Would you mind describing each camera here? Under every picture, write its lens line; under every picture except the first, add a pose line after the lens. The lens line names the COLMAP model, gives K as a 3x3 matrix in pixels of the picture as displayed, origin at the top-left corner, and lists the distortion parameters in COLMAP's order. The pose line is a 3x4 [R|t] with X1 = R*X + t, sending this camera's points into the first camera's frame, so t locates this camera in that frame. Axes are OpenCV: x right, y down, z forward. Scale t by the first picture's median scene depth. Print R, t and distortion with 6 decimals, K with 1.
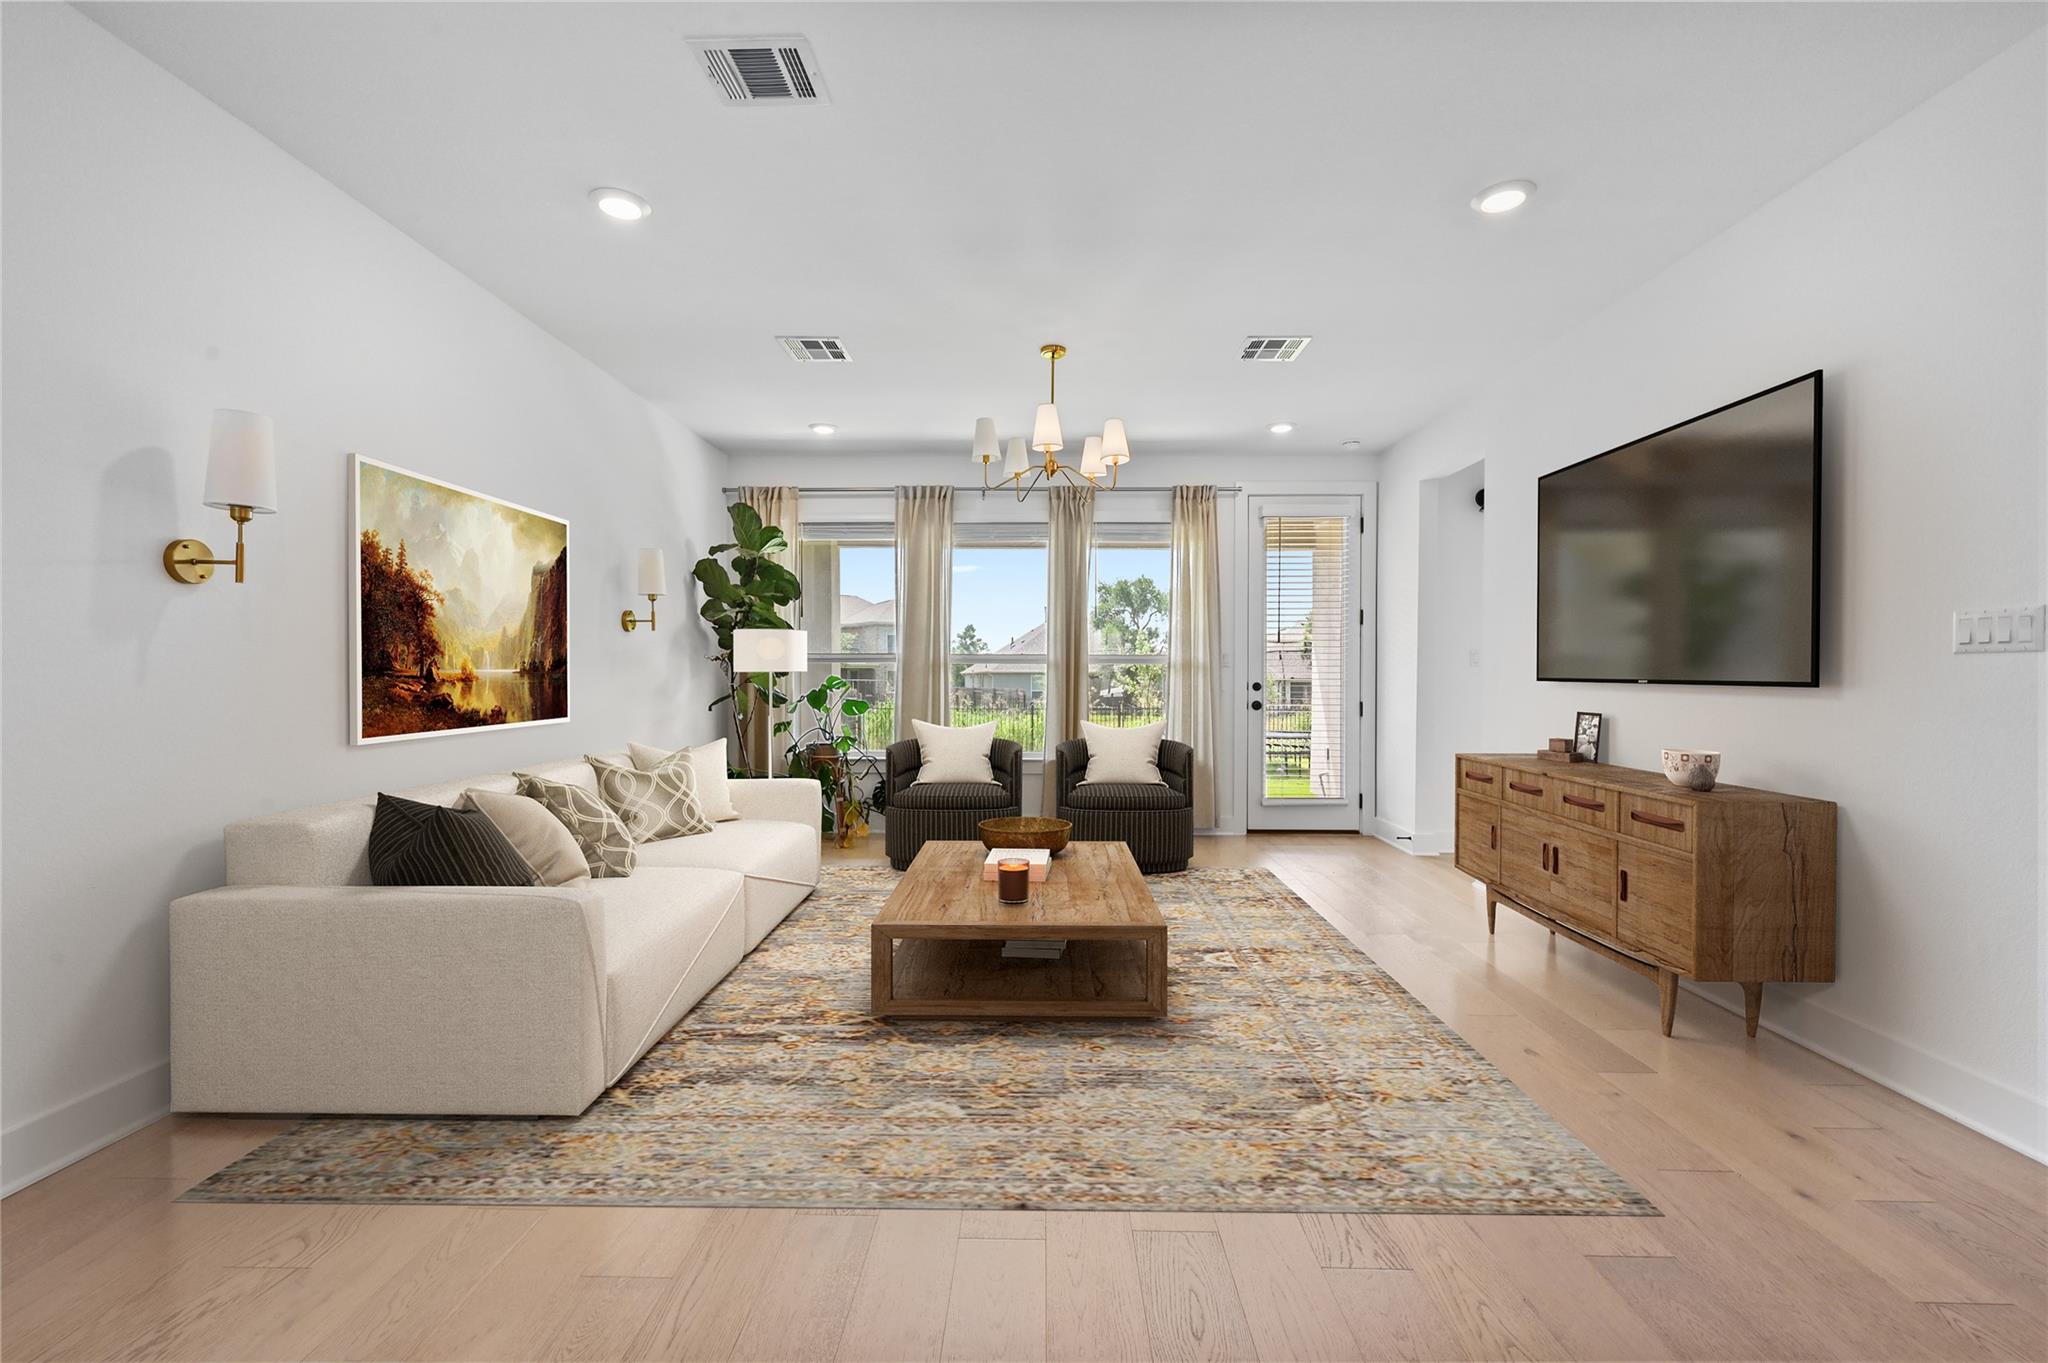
lens RADIAL K [[965.8, 0, 1024.8], [0, 965.8, 689.6], [0, 0, 1]] dist [-0.000878, -0.000099]
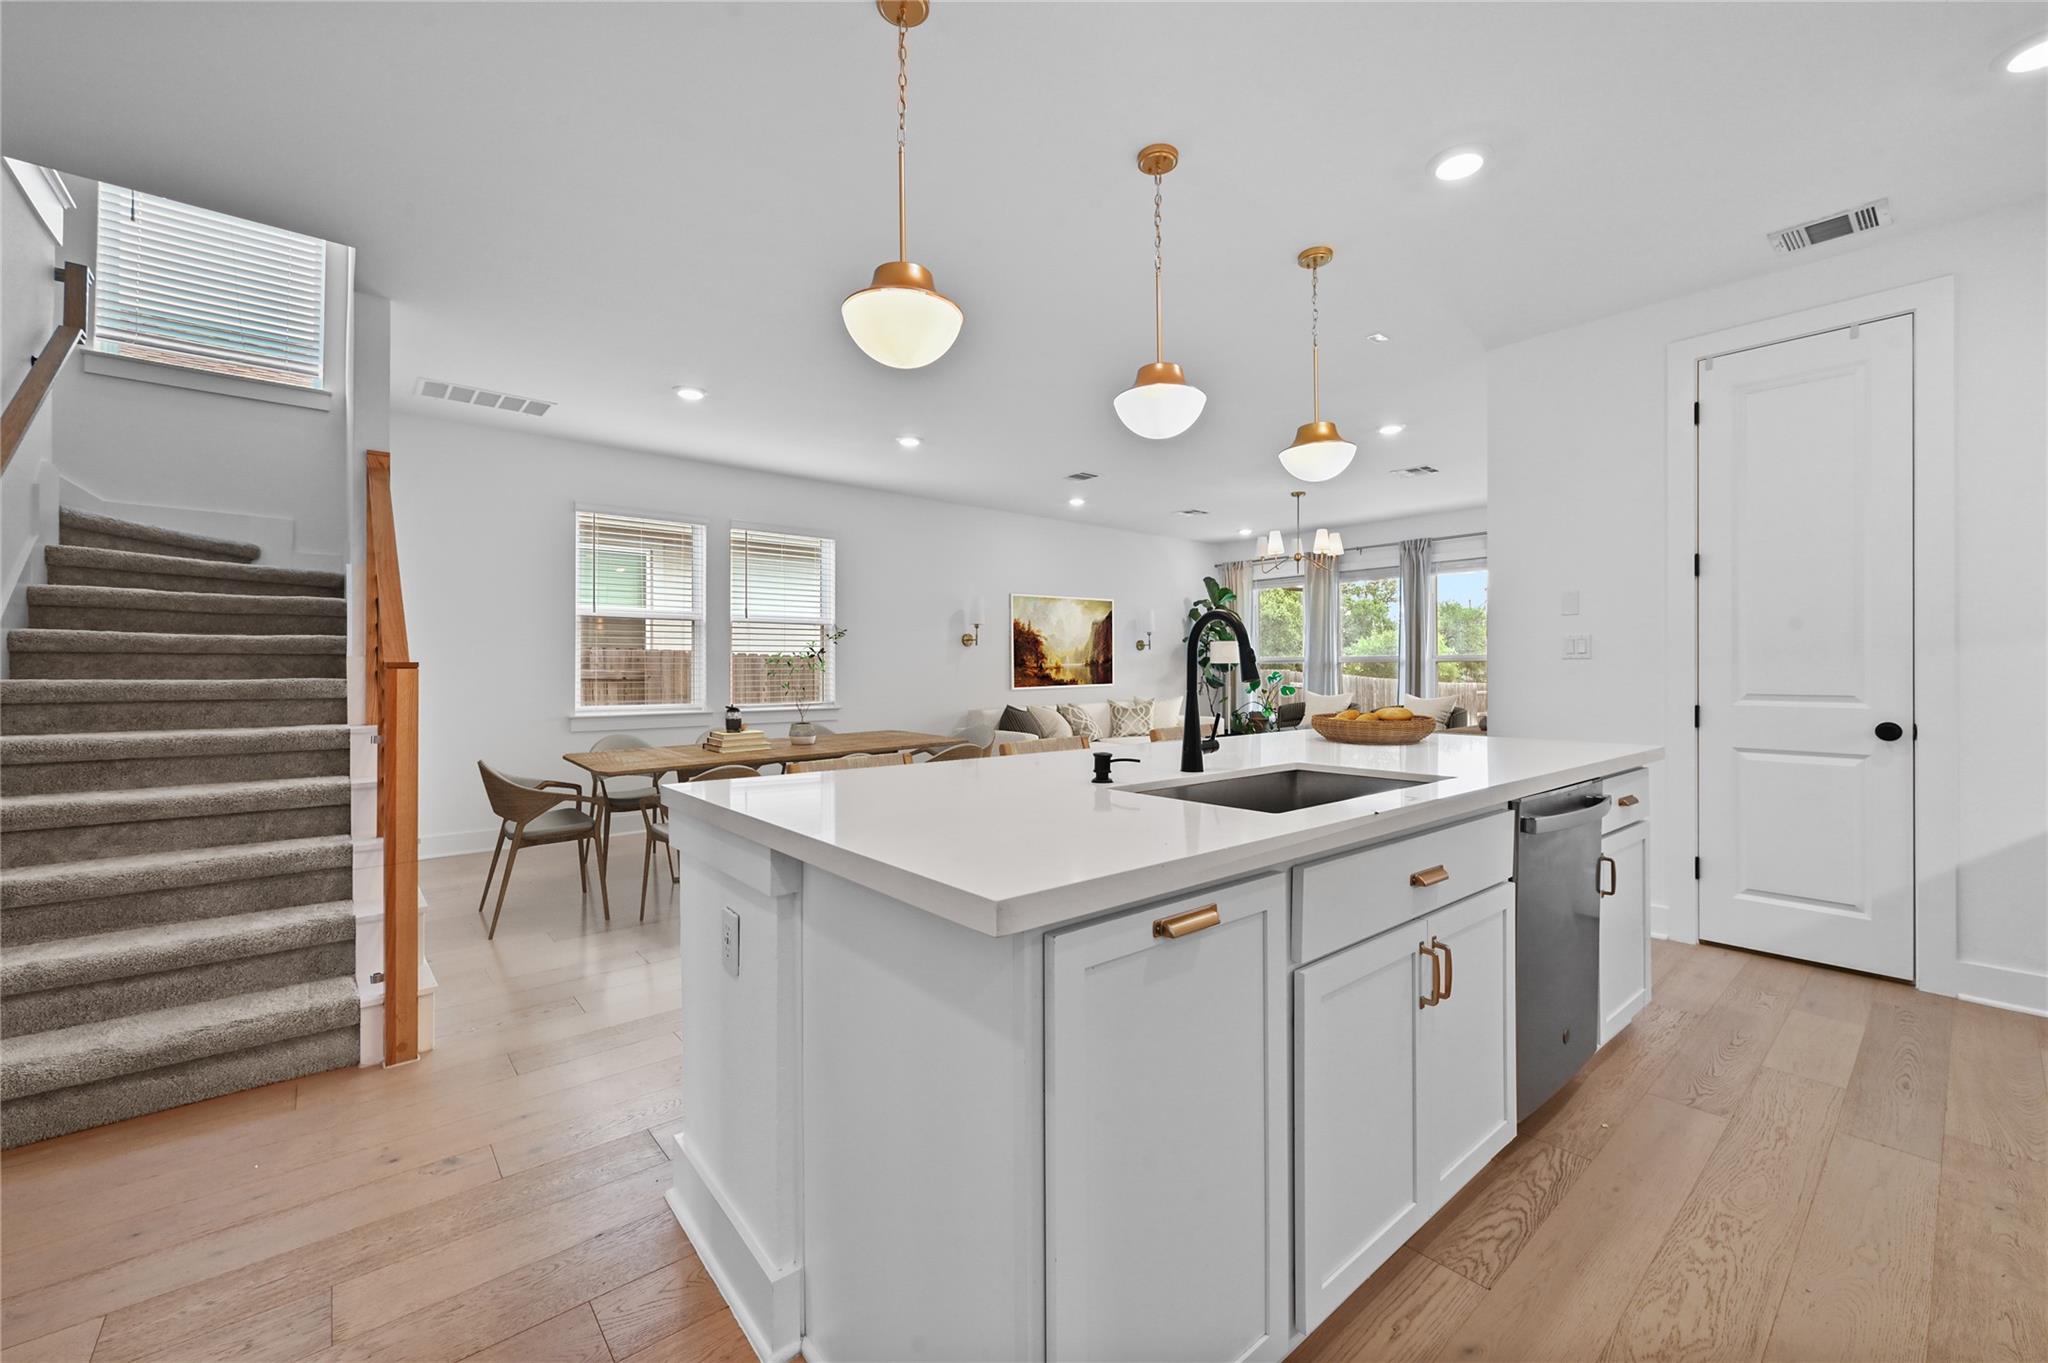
lens RADIAL K [[812.9, 0, 1019.1], [0, 812.9, 666.4], [0, 0, 1]] dist [0.002115, 0.000014]
pose [[0.644834, 0.003210, -0.764316, 1.044607], [-0.006618, 0.999977, -0.001384, -0.010486], [0.764294, 0.005950, 0.644841, -0.516465]]
